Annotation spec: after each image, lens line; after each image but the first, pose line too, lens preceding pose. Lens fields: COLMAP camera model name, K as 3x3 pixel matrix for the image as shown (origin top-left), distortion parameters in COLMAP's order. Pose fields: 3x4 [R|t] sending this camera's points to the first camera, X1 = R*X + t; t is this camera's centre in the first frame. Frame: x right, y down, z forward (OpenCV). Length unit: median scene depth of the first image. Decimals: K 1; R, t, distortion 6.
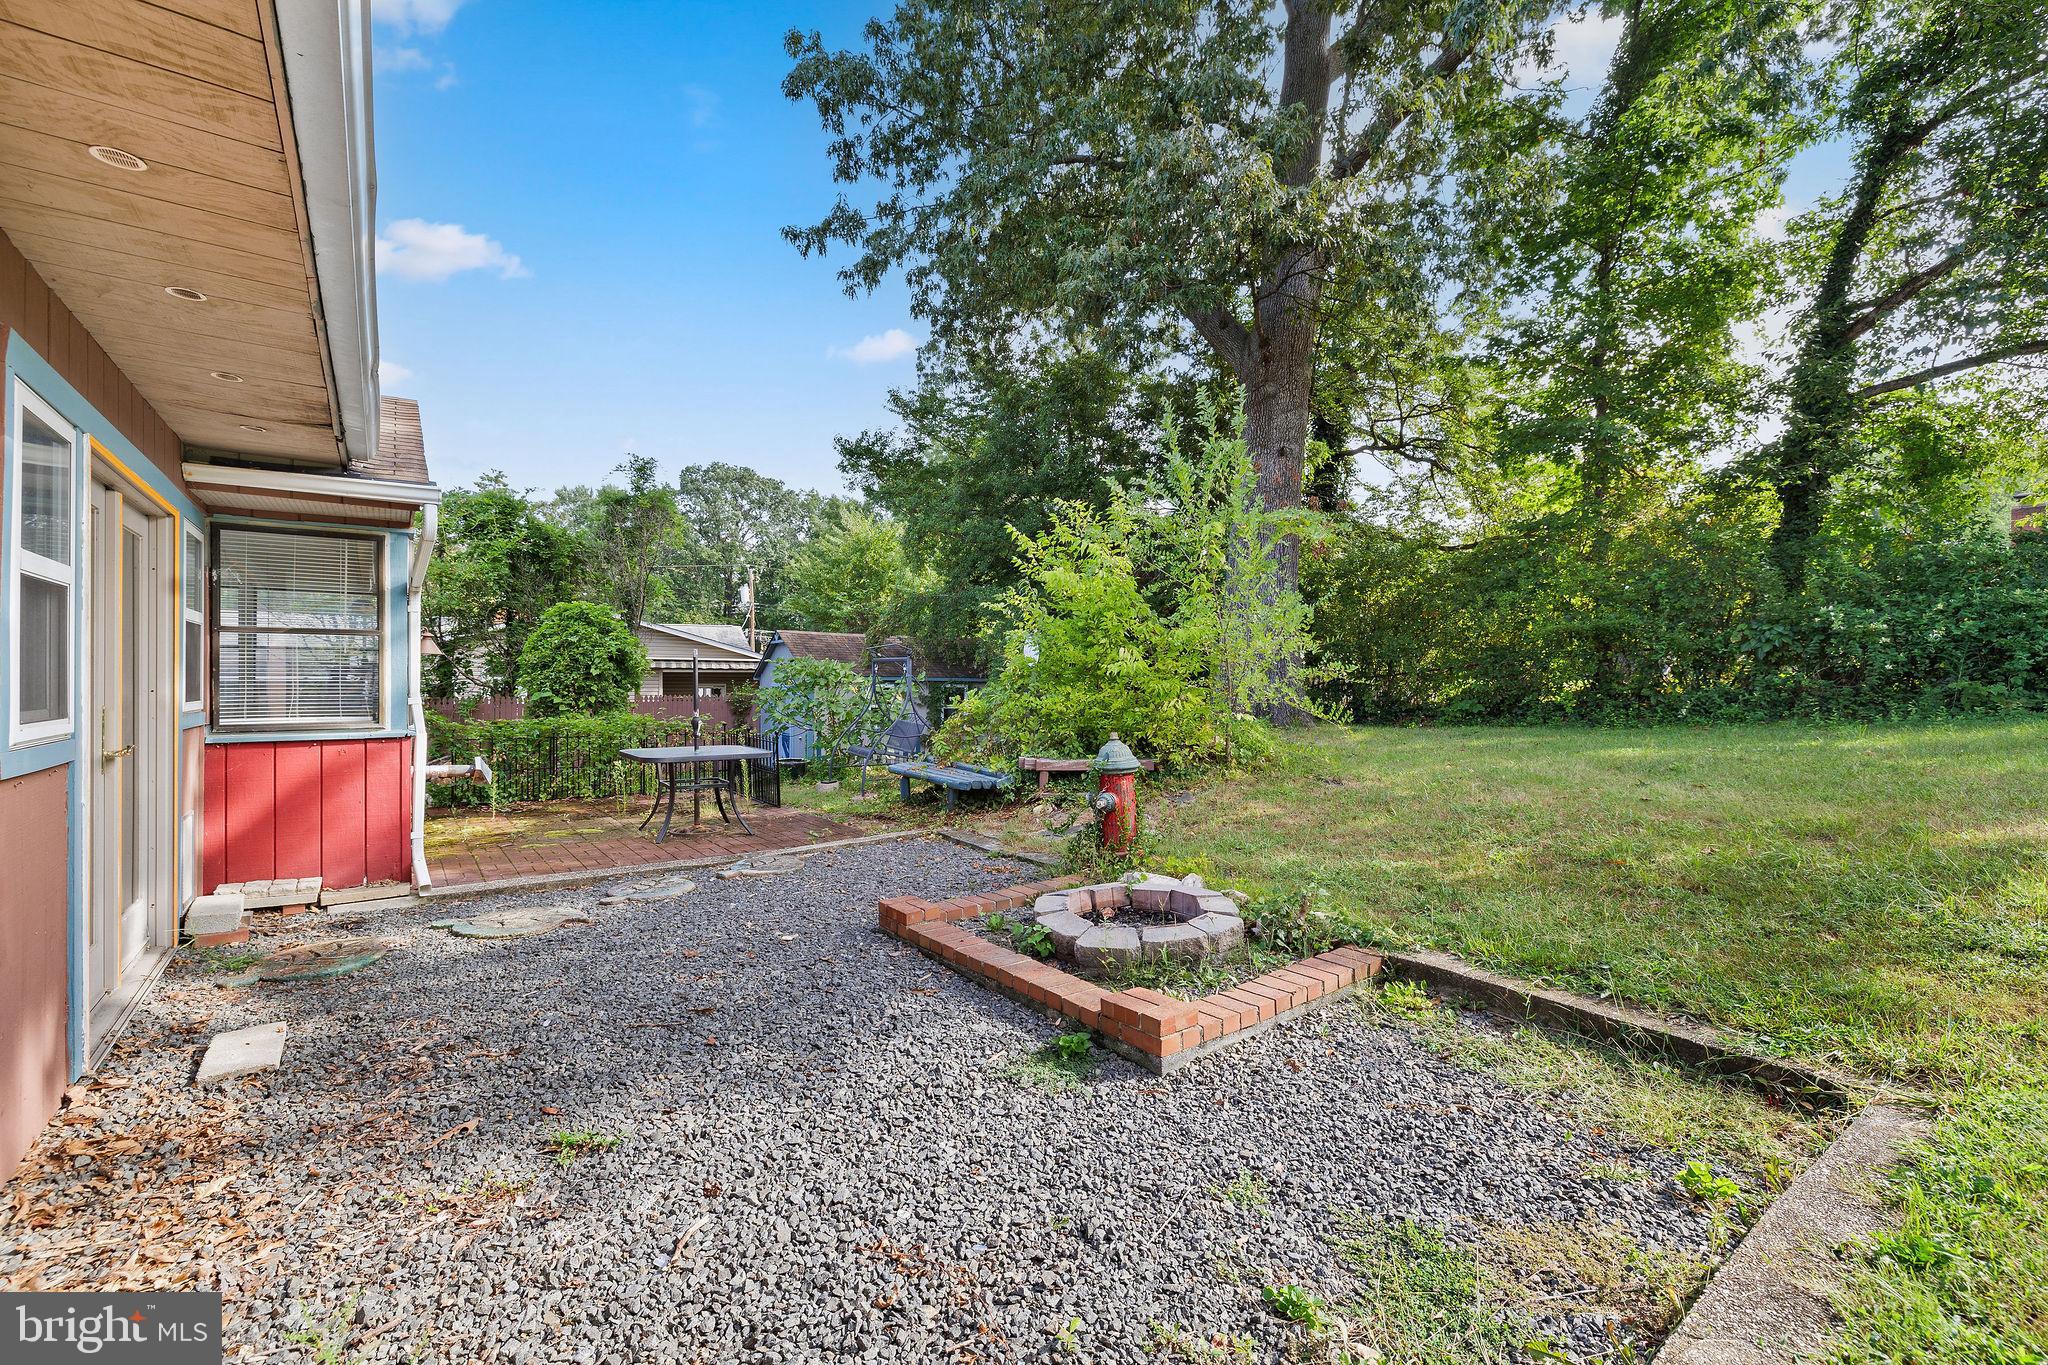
lens RADIAL K [[869.2, 0, 1023.3], [0, 869.2, 682.7], [0, 0, 1]] dist [-0.000401, -0.000273]
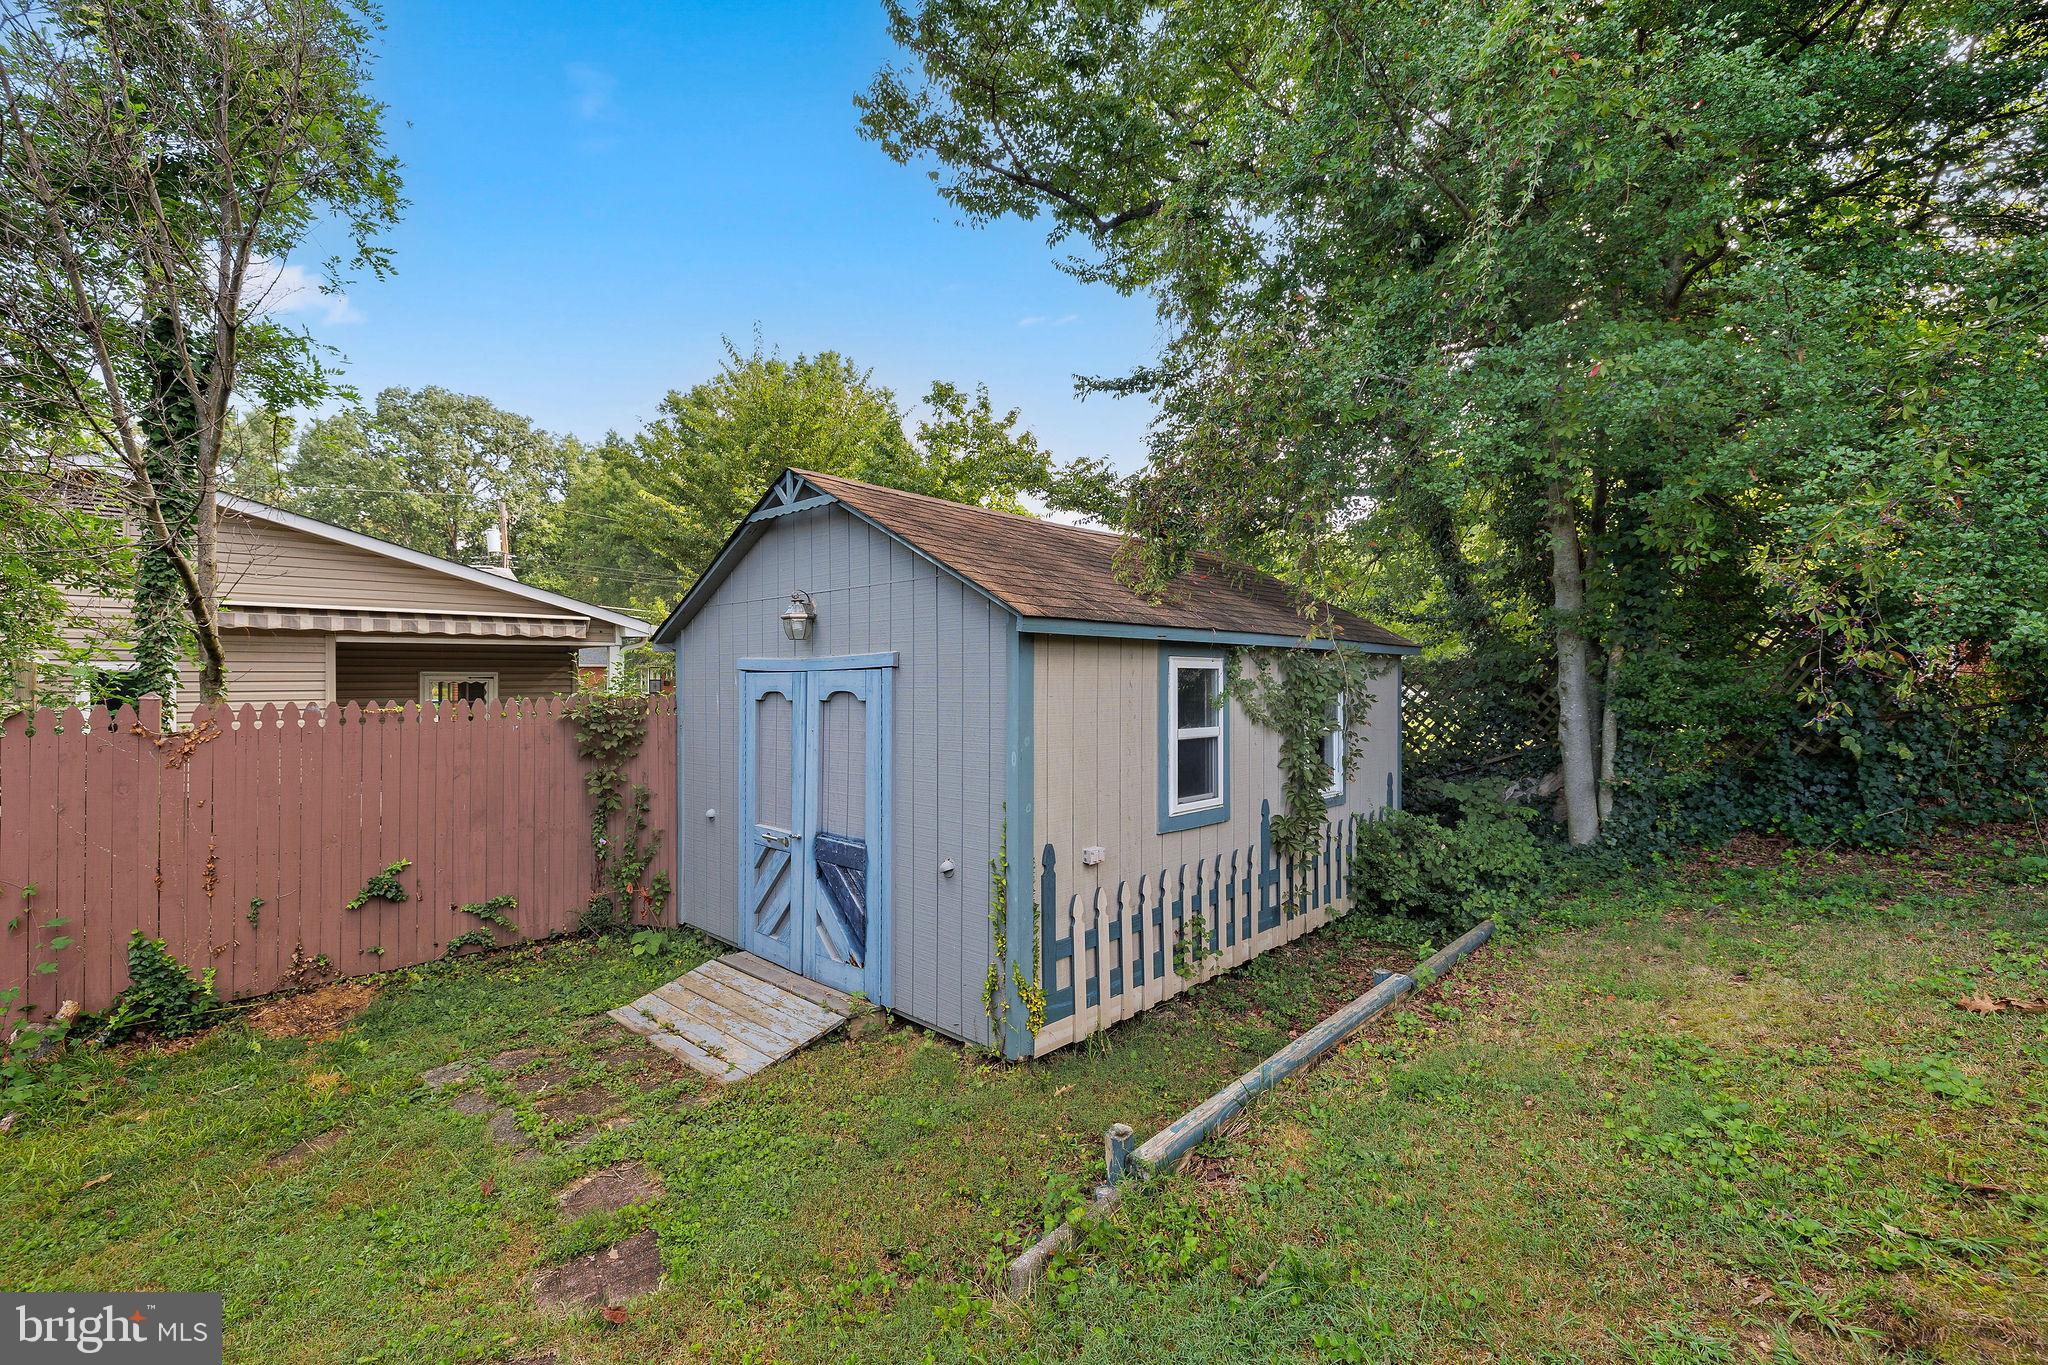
lens RADIAL K [[869.2, 0, 1025.6], [0, 869.2, 682.0], [0, 0, 1]] dist [-0.000401, -0.000273]
pose [[0.965415, -0.007068, 0.260621, -0.053192], [0.005321, 0.999958, 0.007407, 0.001338], [-0.260663, -0.005764, 0.965413, 0.133101]]
